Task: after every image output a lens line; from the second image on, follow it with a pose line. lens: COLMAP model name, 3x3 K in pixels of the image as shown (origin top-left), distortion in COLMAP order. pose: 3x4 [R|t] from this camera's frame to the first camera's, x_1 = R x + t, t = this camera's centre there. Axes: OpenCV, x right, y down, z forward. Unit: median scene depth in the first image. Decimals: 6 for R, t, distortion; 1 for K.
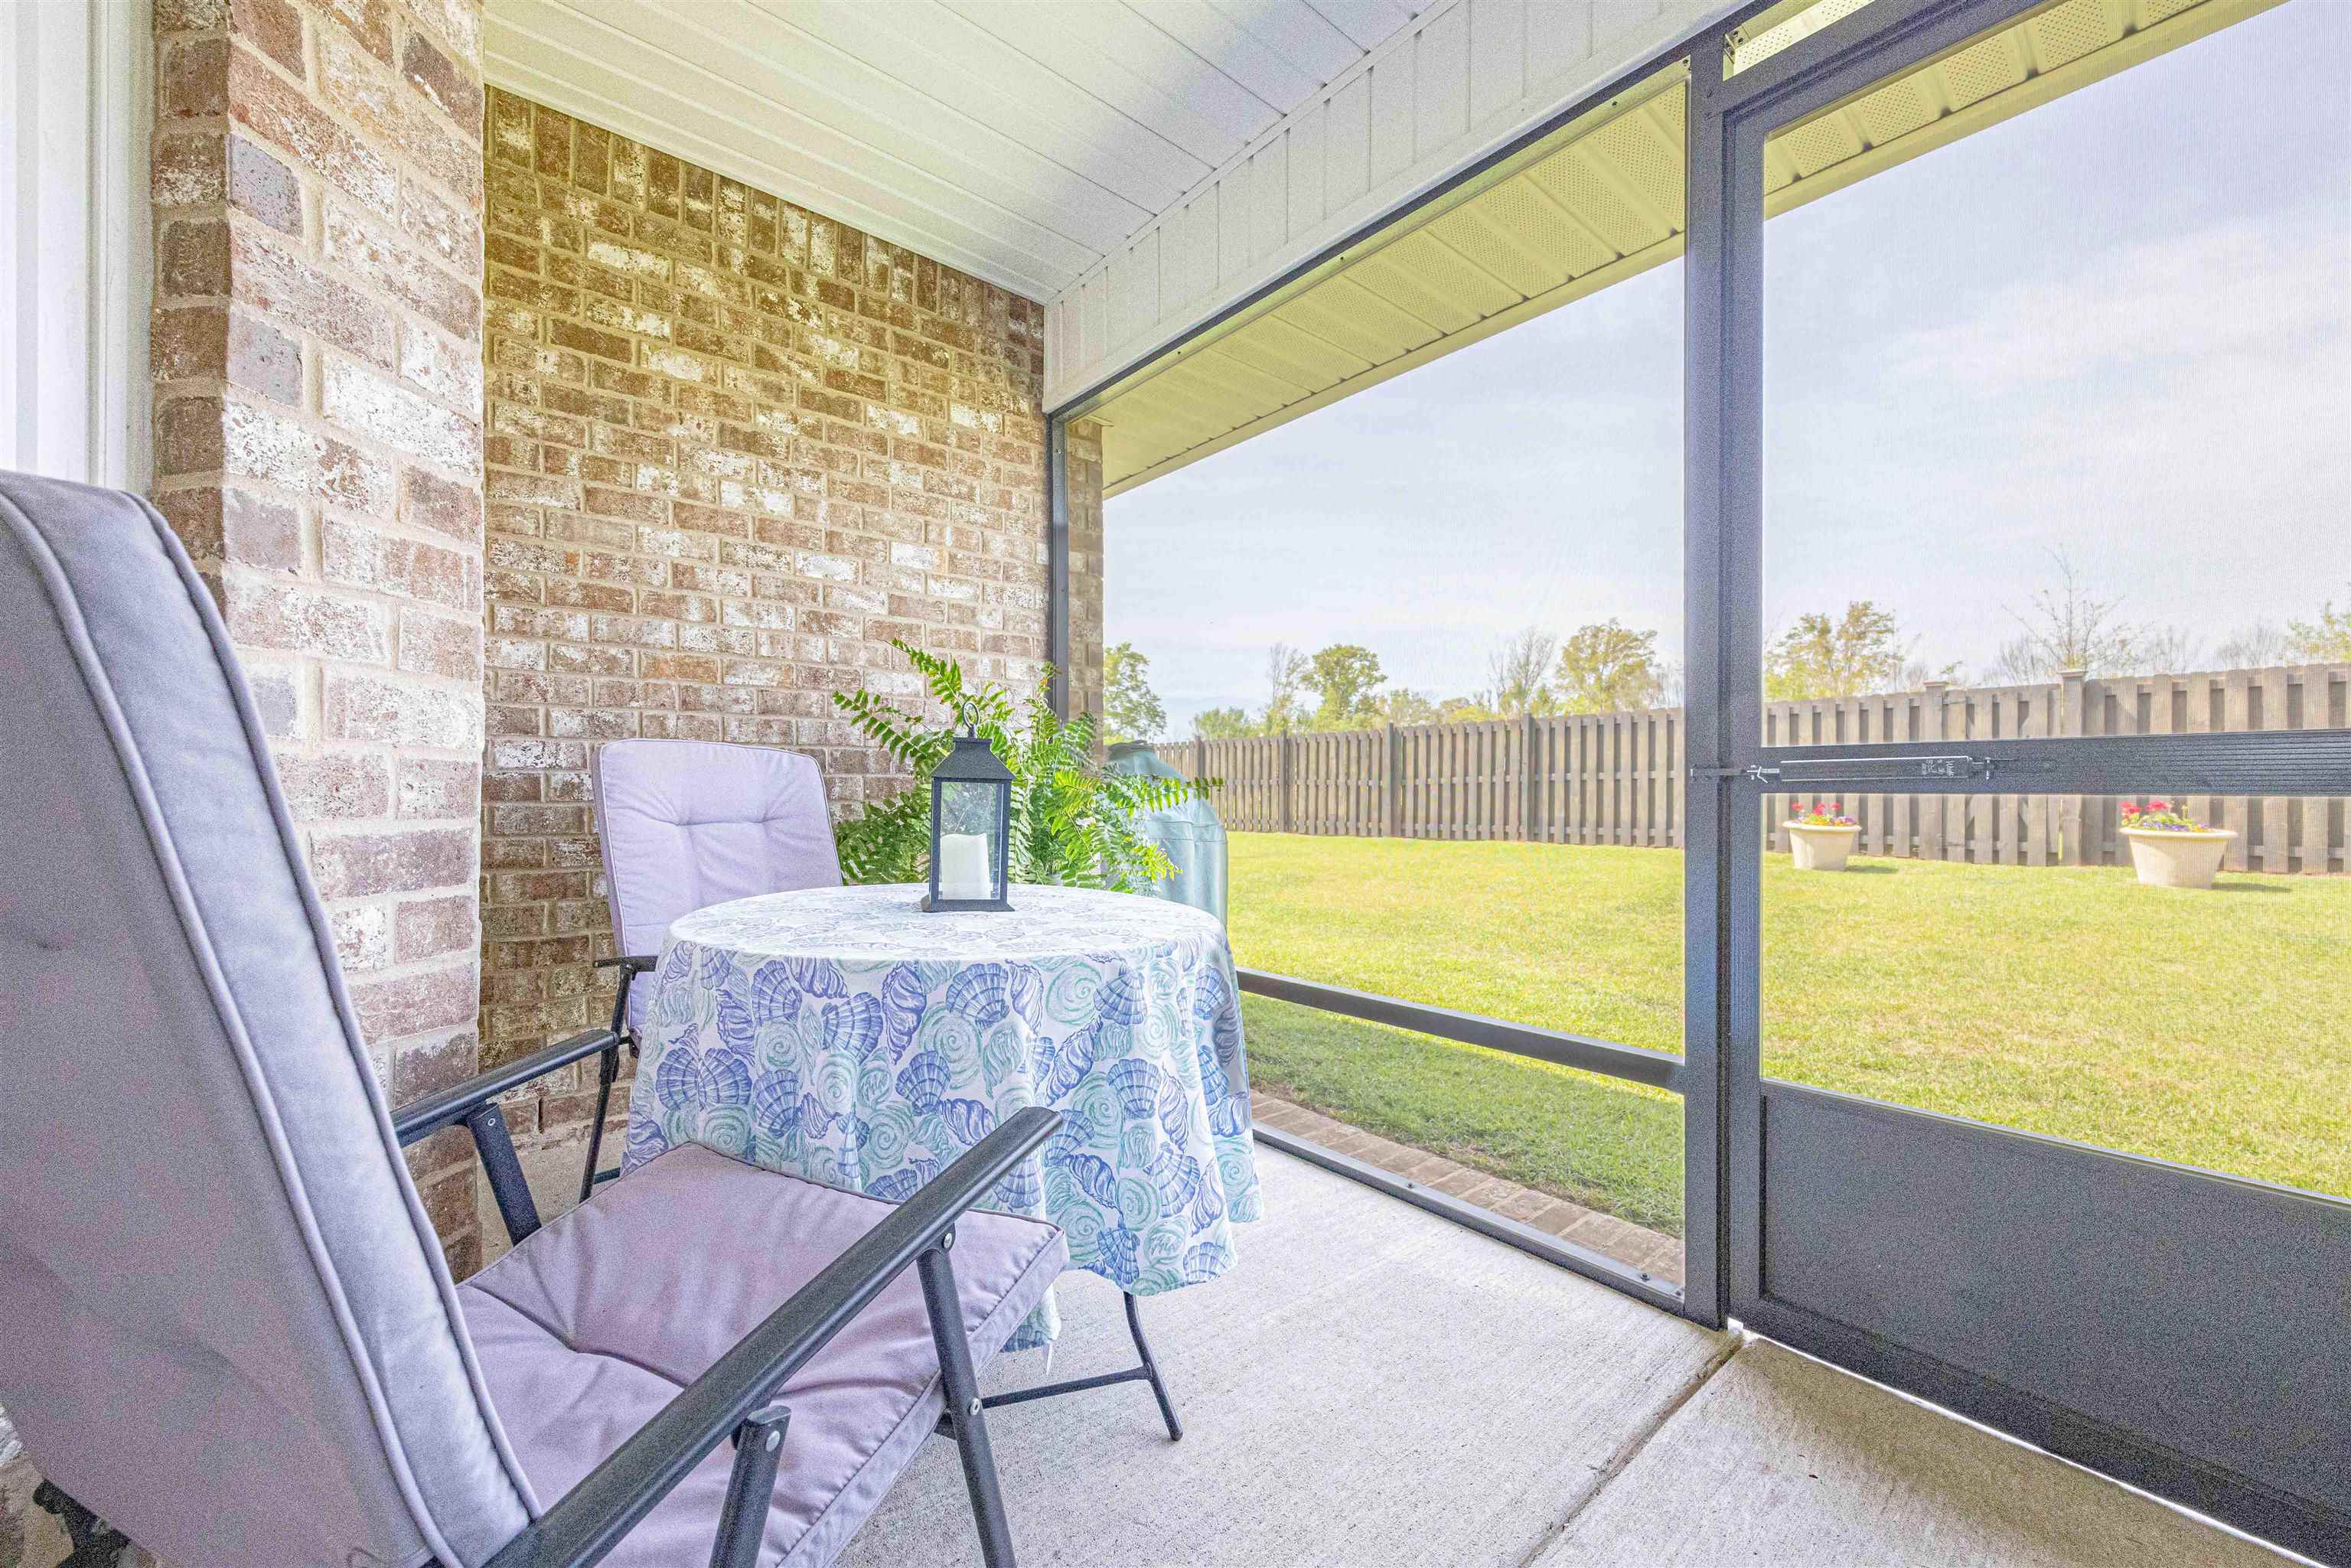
lens RADIAL K [[912.5, 0, 1175.5], [0, 912.5, 784.0], [0, 0, 1]] dist [0.021359, -0.008960]
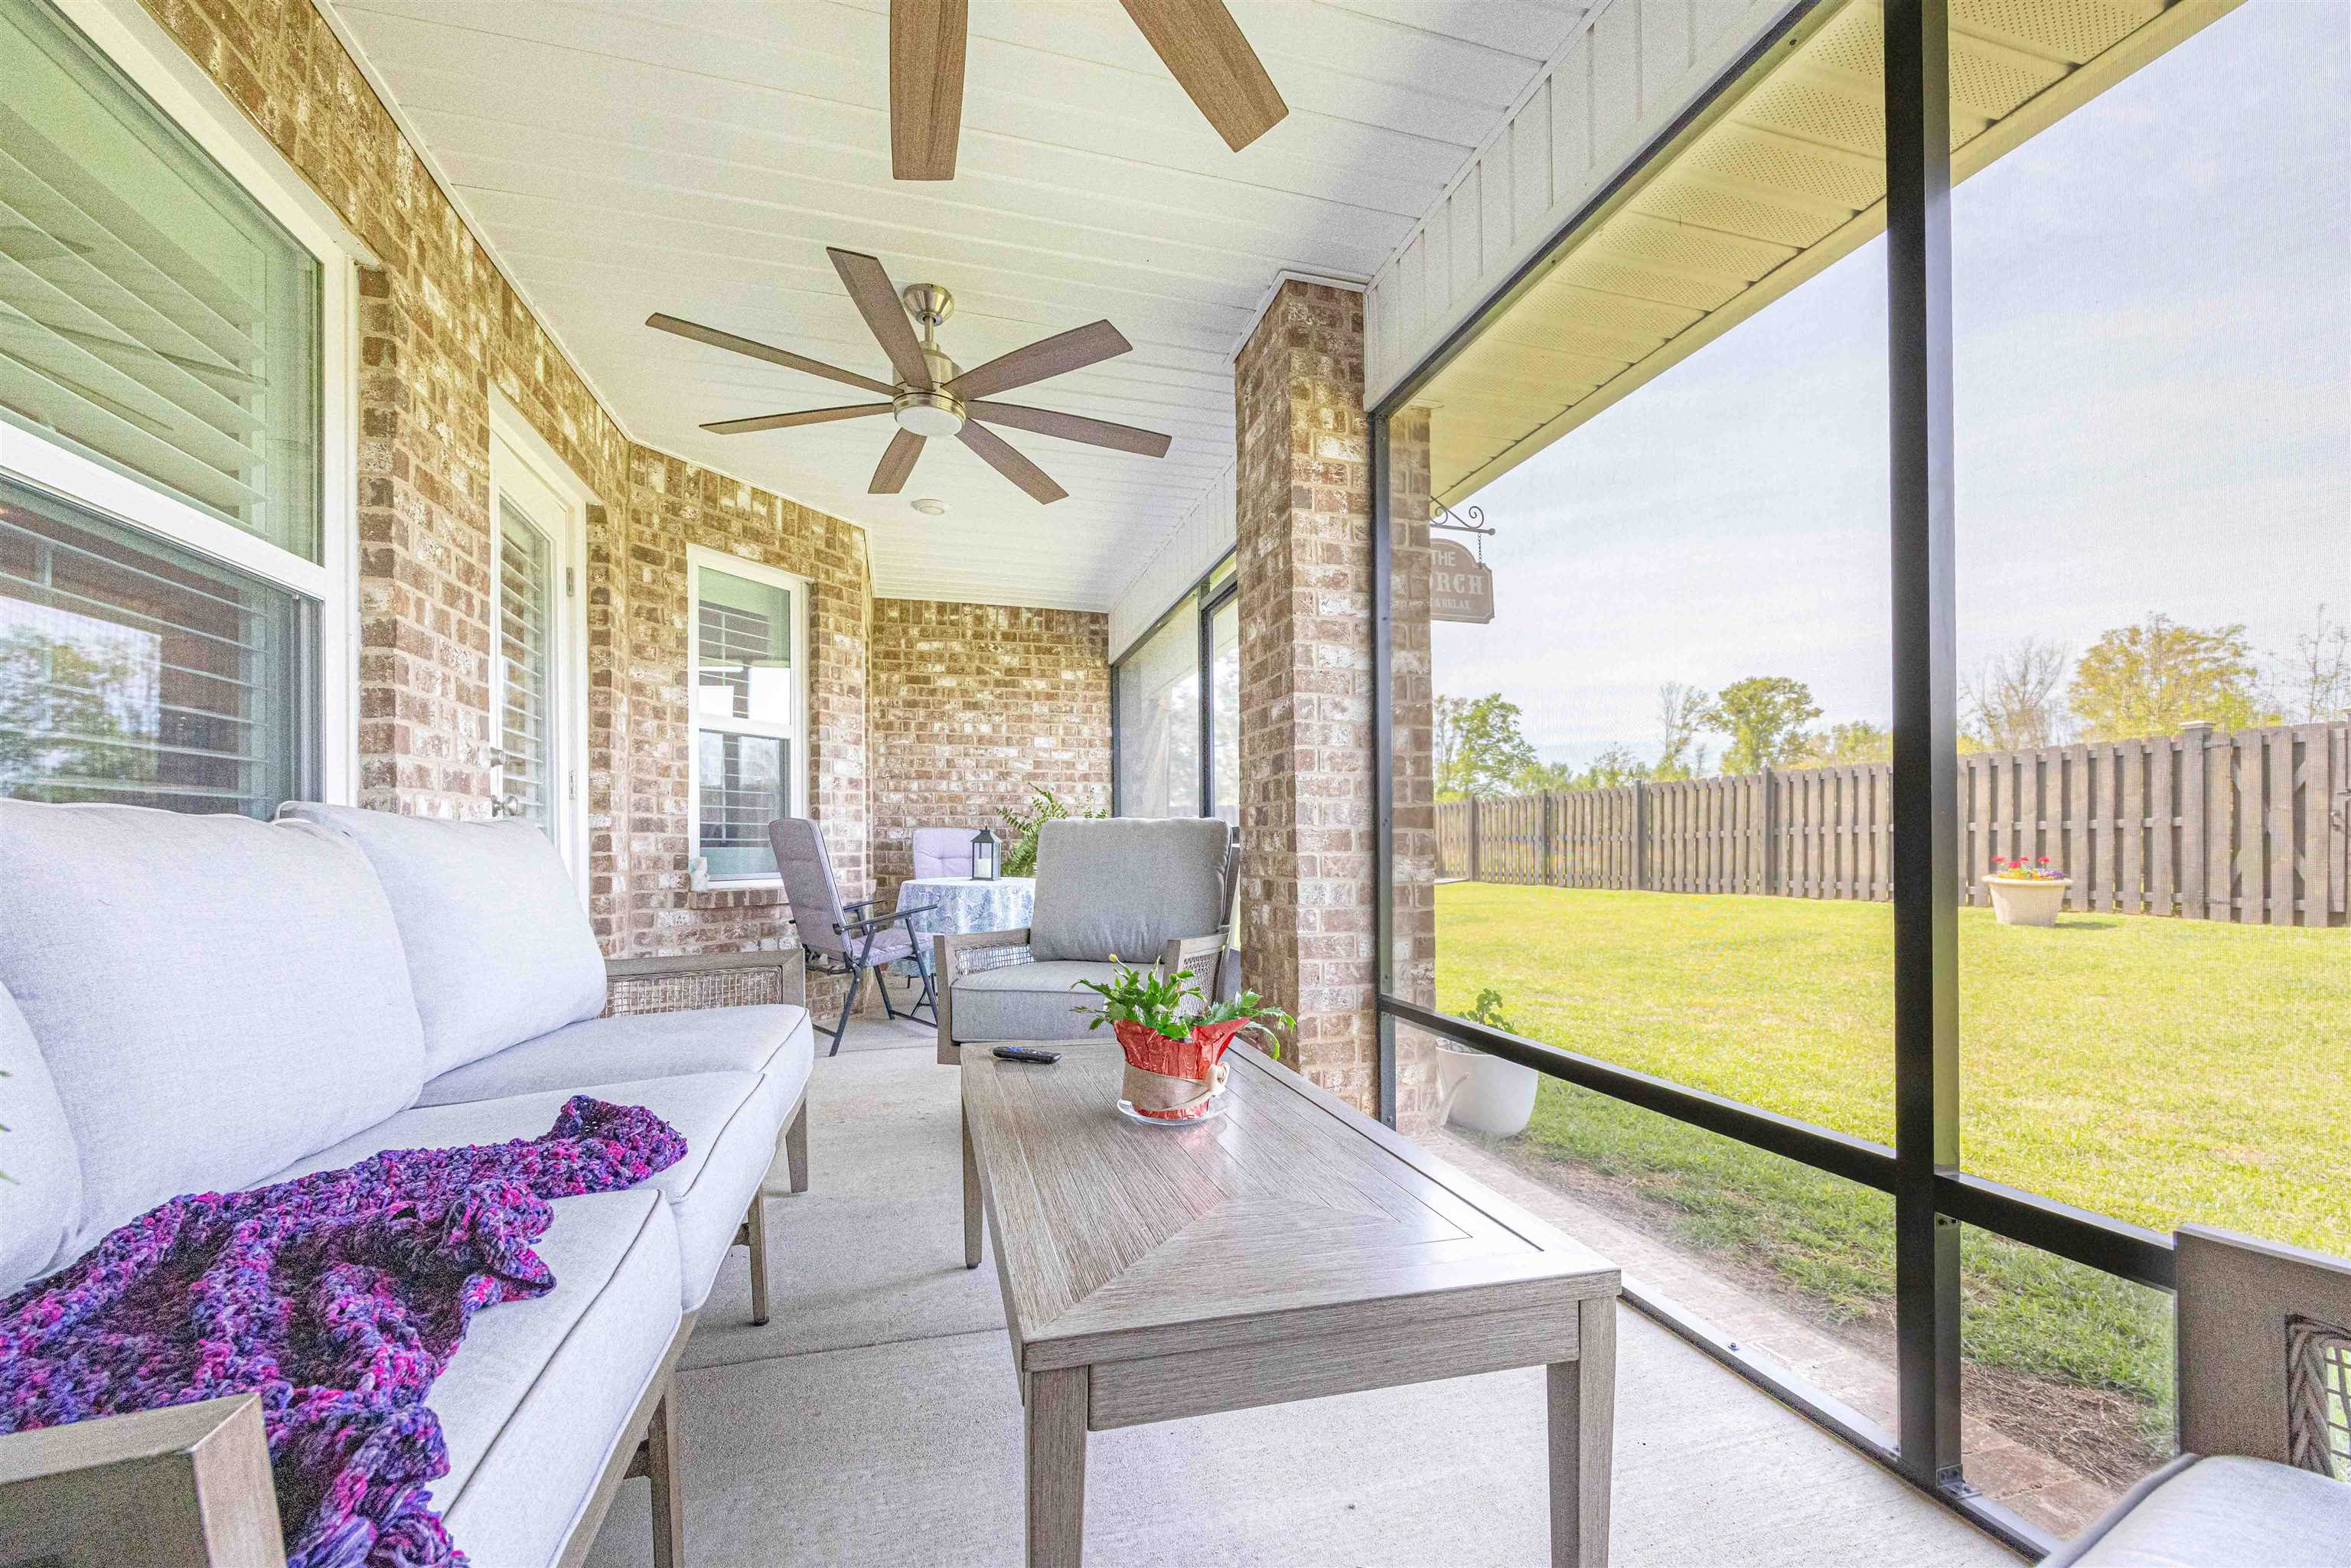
lens RADIAL K [[942.2, 0, 1174.6], [0, 942.2, 842.6], [0, 0, 1]] dist [0.057187, -0.000150]
pose [[0.908271, -0.005638, -0.418345, 0.887946], [0.006760, 0.999976, 0.001200, -0.002654], [0.418328, -0.003918, 0.908287, -0.888202]]
